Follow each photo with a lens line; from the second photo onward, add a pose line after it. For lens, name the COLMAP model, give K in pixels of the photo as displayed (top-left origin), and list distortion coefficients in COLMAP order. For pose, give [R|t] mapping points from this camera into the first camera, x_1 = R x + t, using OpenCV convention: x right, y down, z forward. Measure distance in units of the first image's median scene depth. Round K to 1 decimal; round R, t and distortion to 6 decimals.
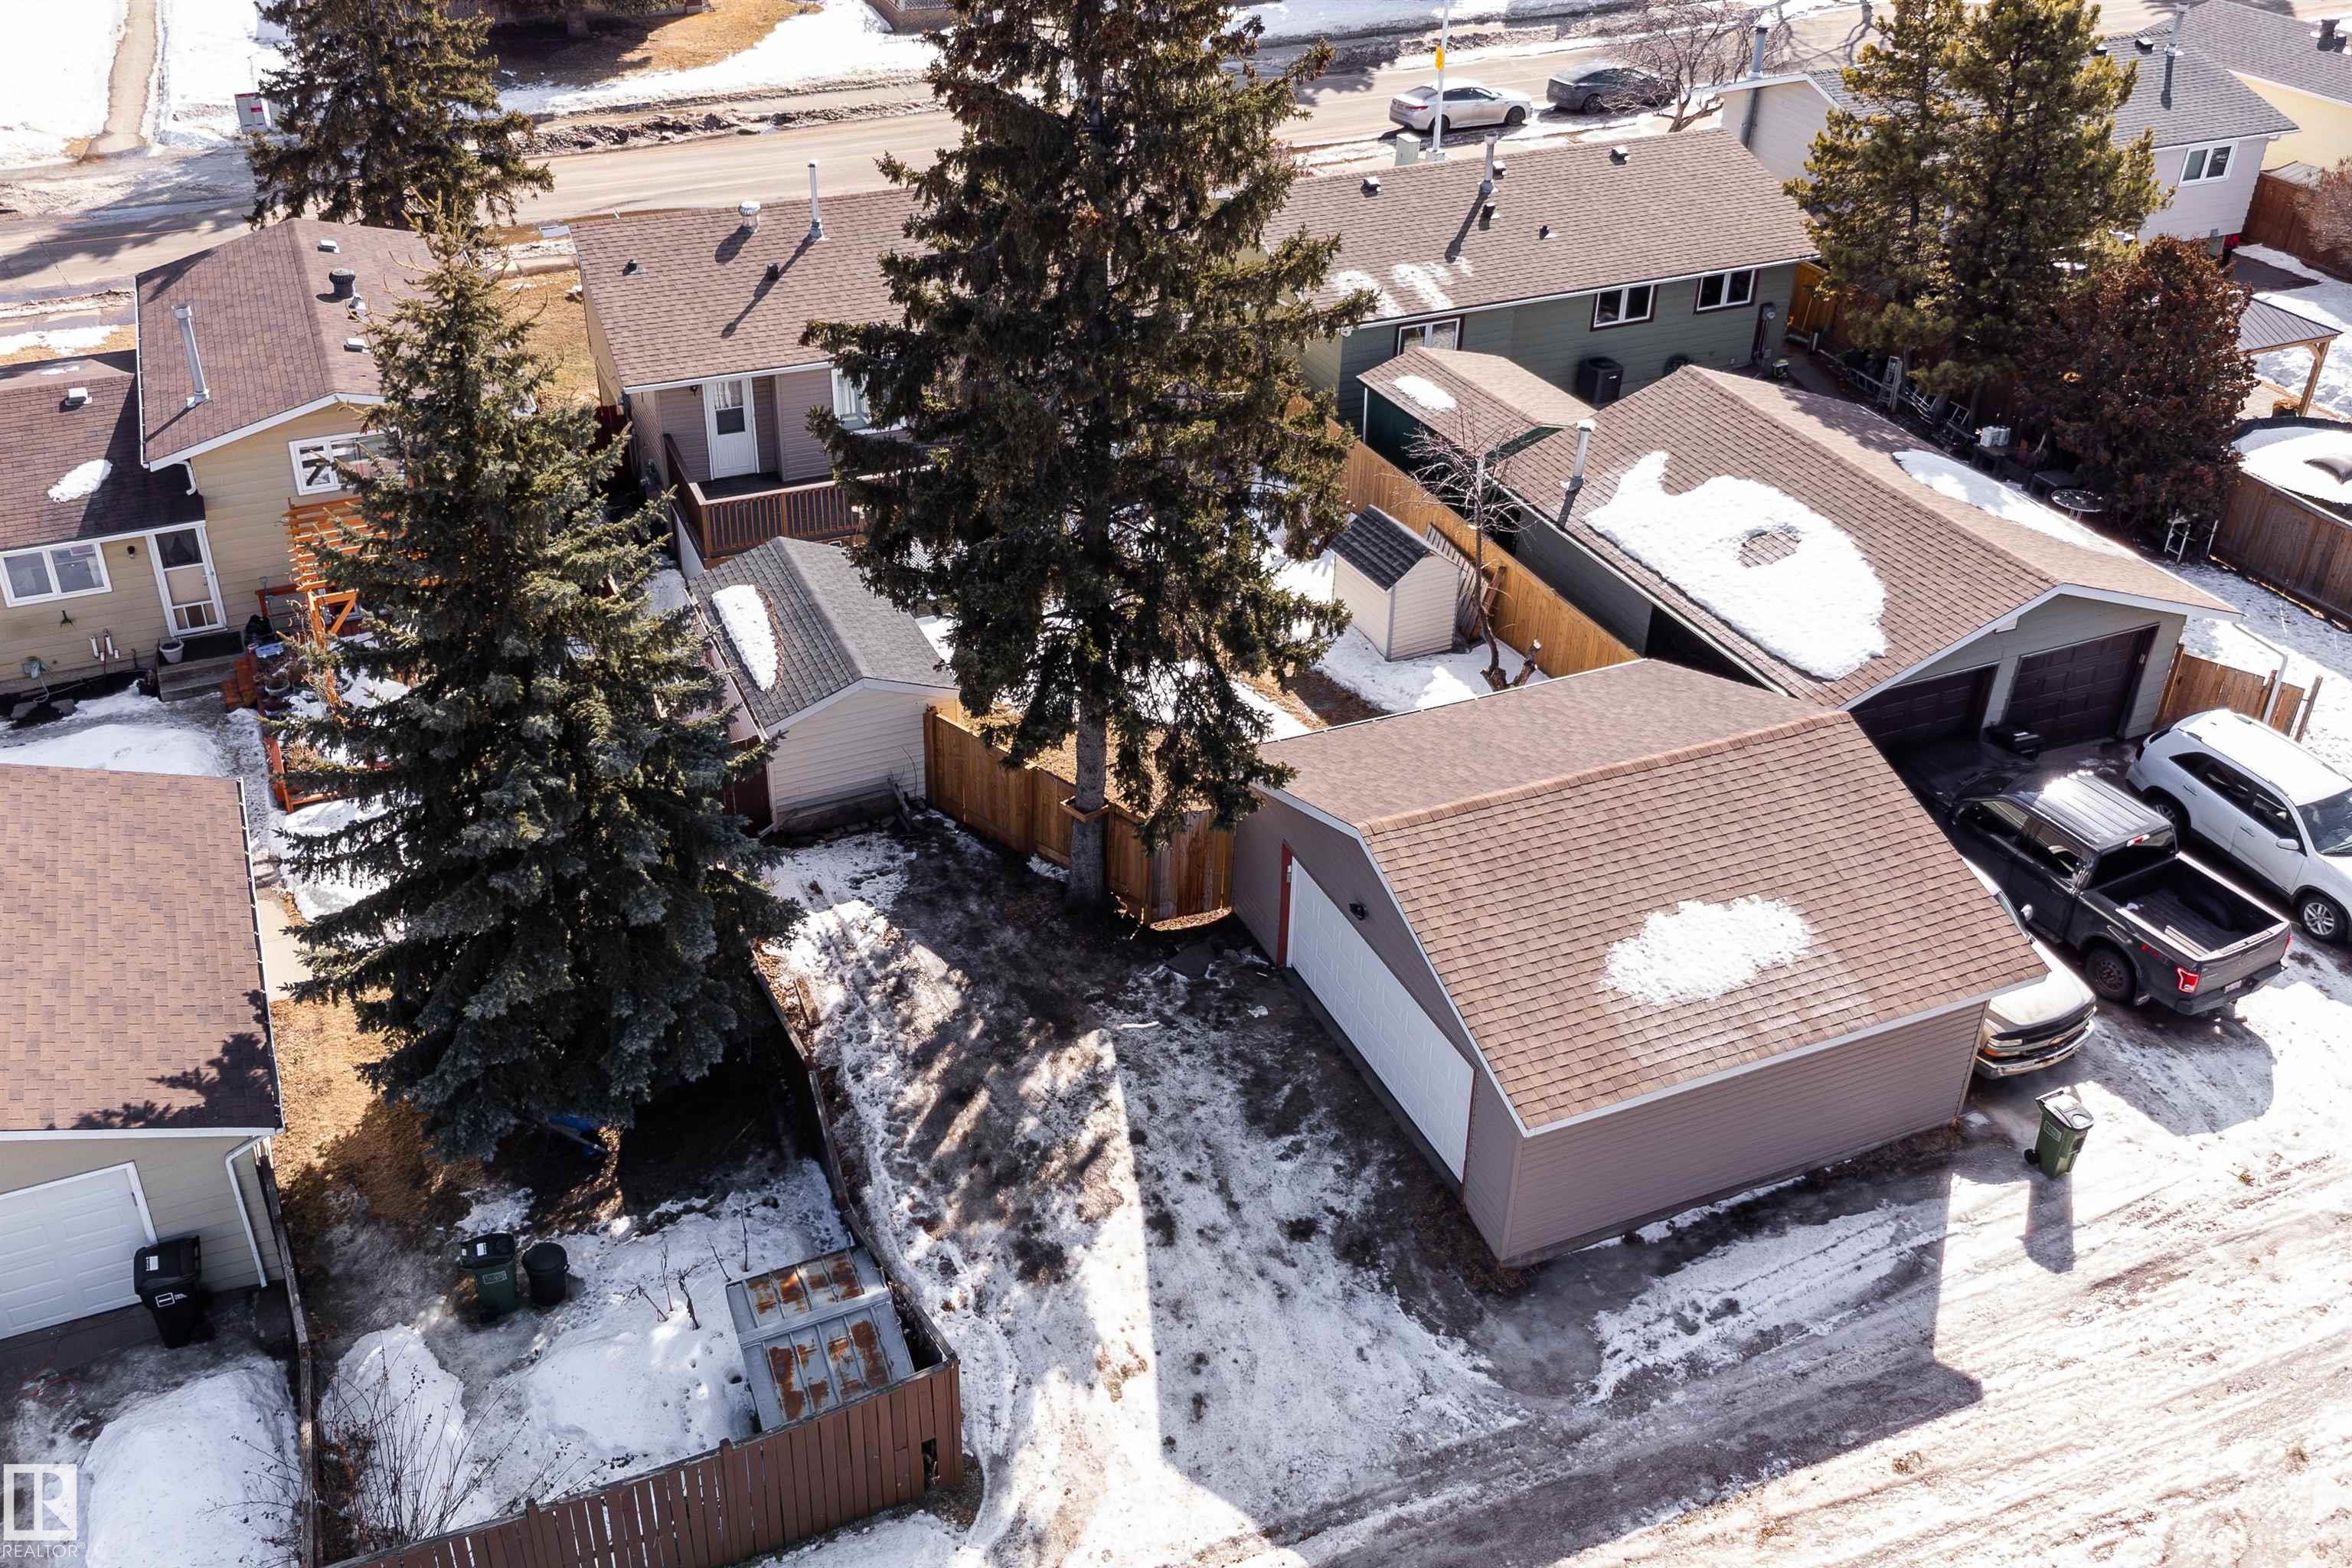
lens RADIAL K [[2024.8, 0, 836.4], [0, 2024.8, 785.2], [0, 0, 1]] dist [0.056905, -0.092913]
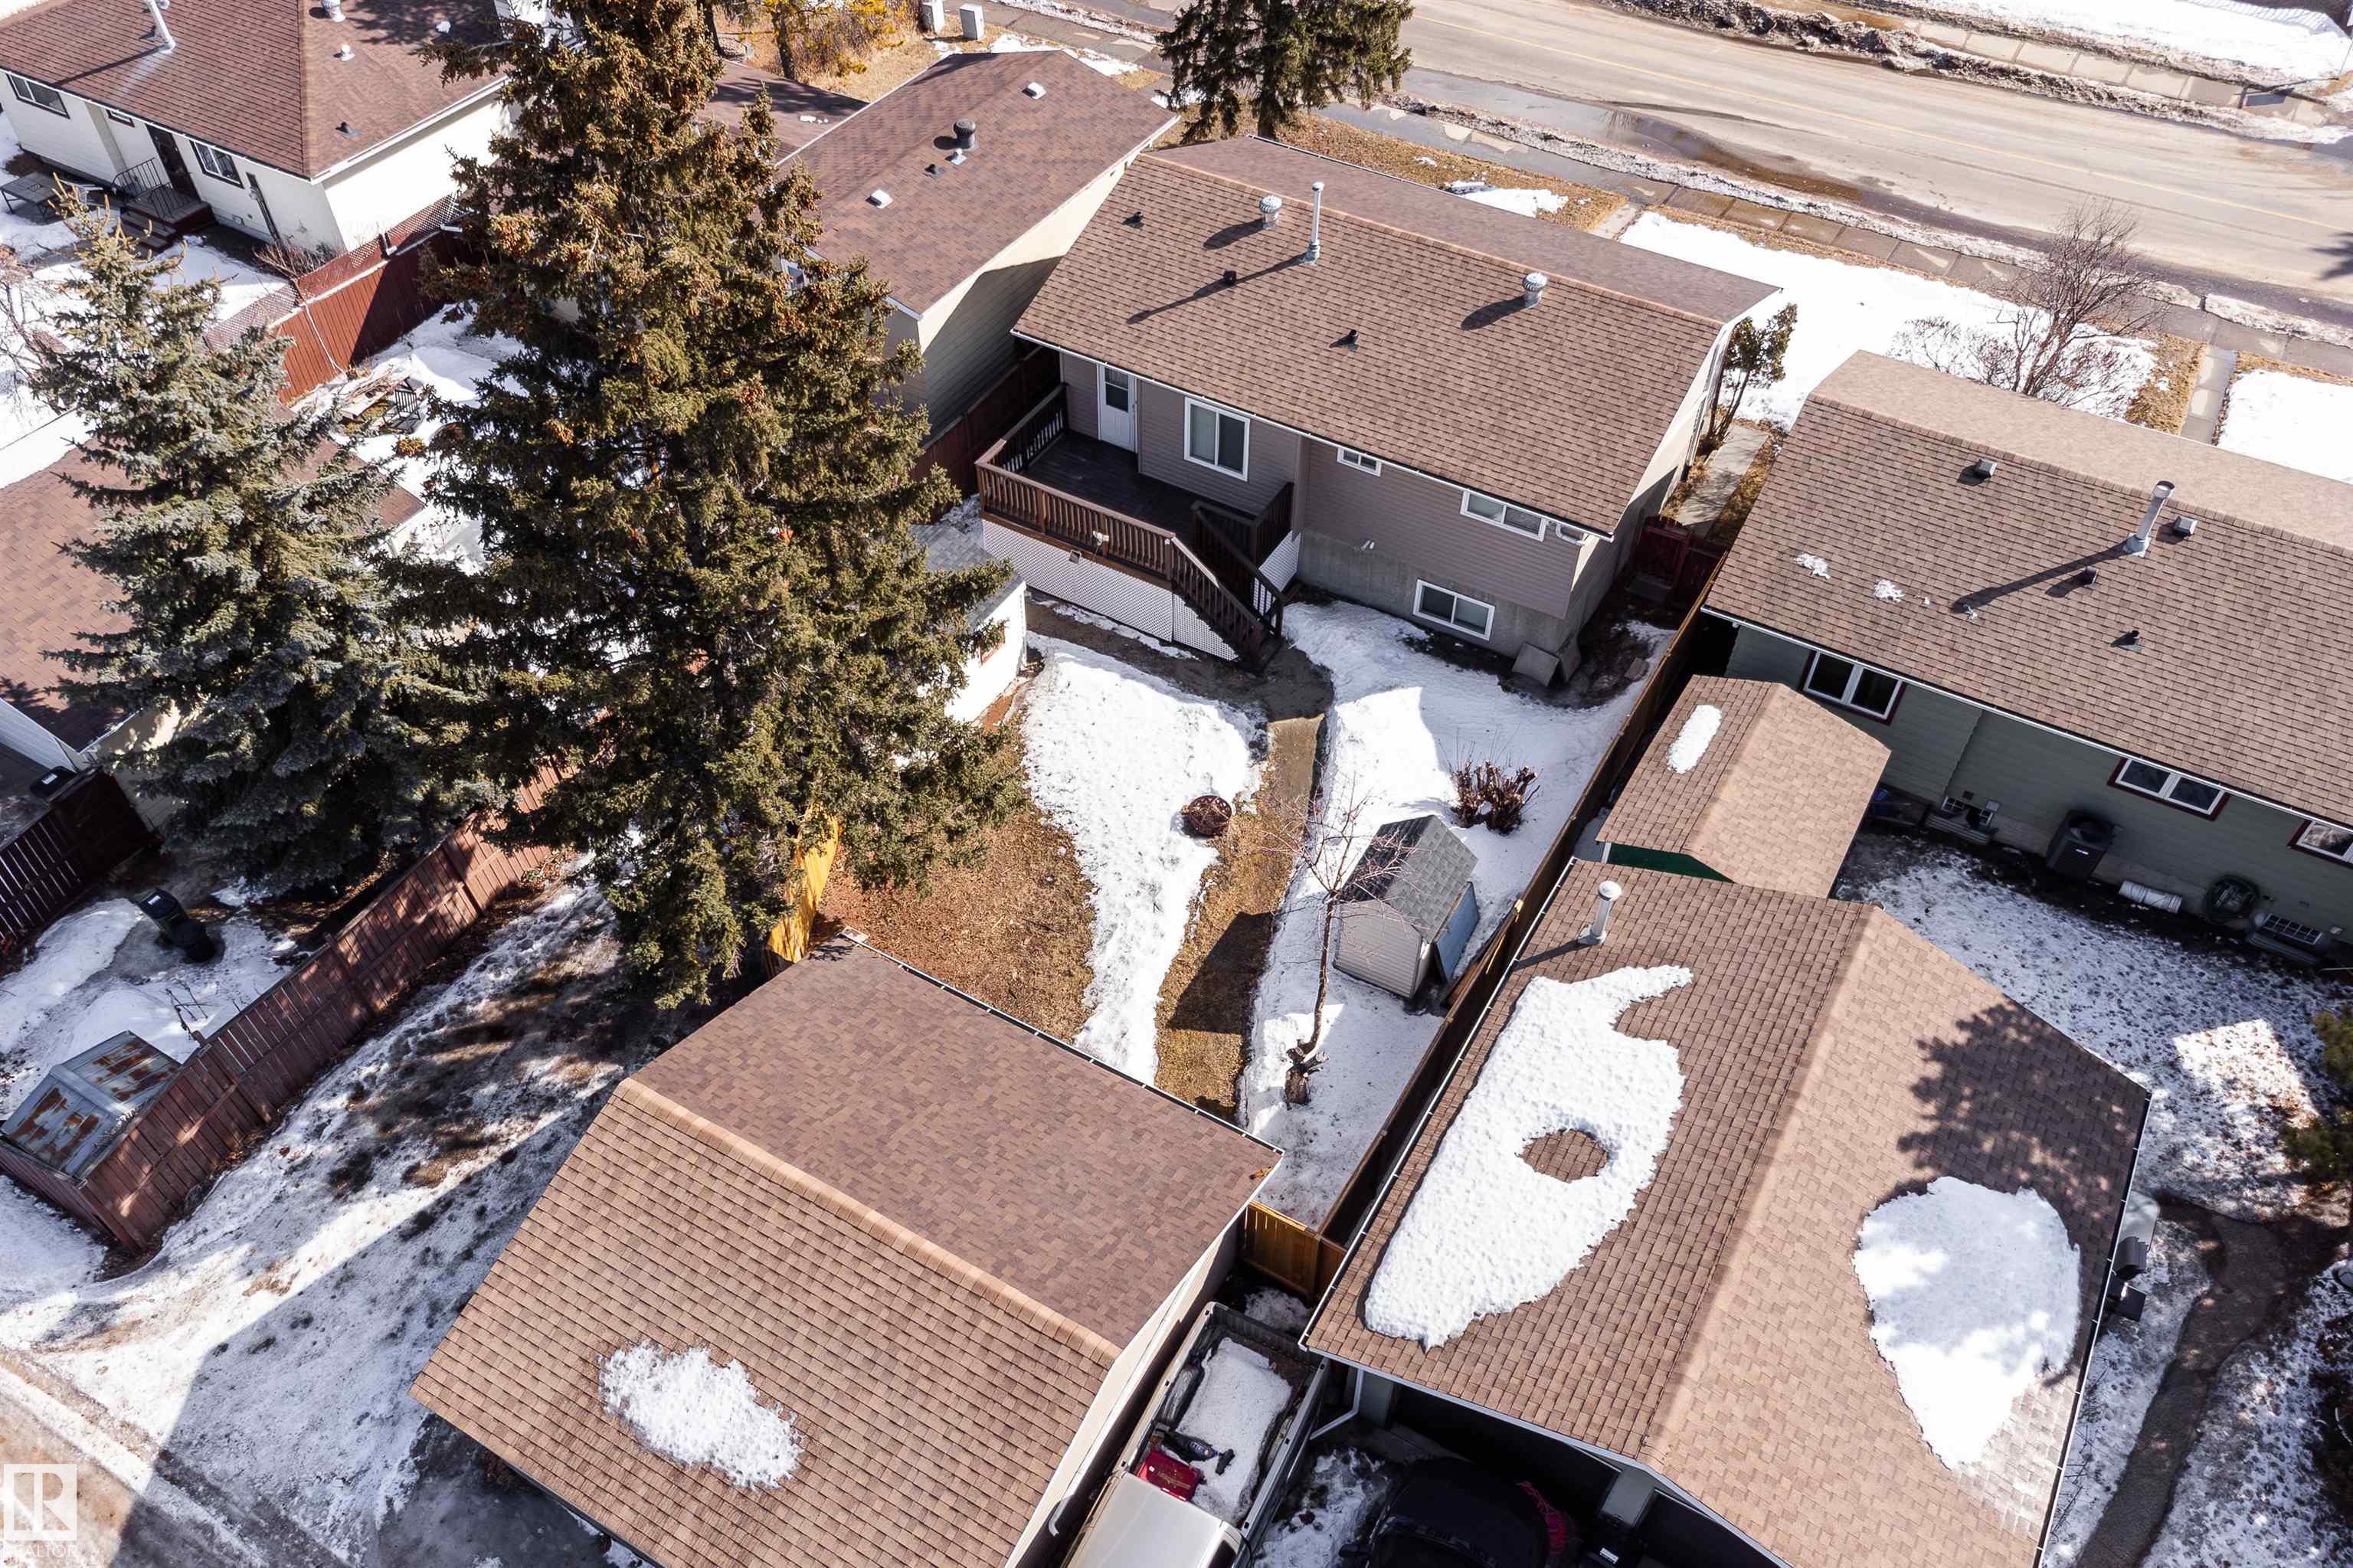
lens RADIAL K [[1640.5, 0, 1176.5], [0, 1640.5, 784.0], [0, 0, 1]] dist [-0.039030, 0.076630]
pose [[0.648512, 0.566751, -0.508160, 0.766156], [-0.407757, 0.822363, 0.396804, -0.543629], [0.642781, -0.050126, 0.764409, 0.542591]]
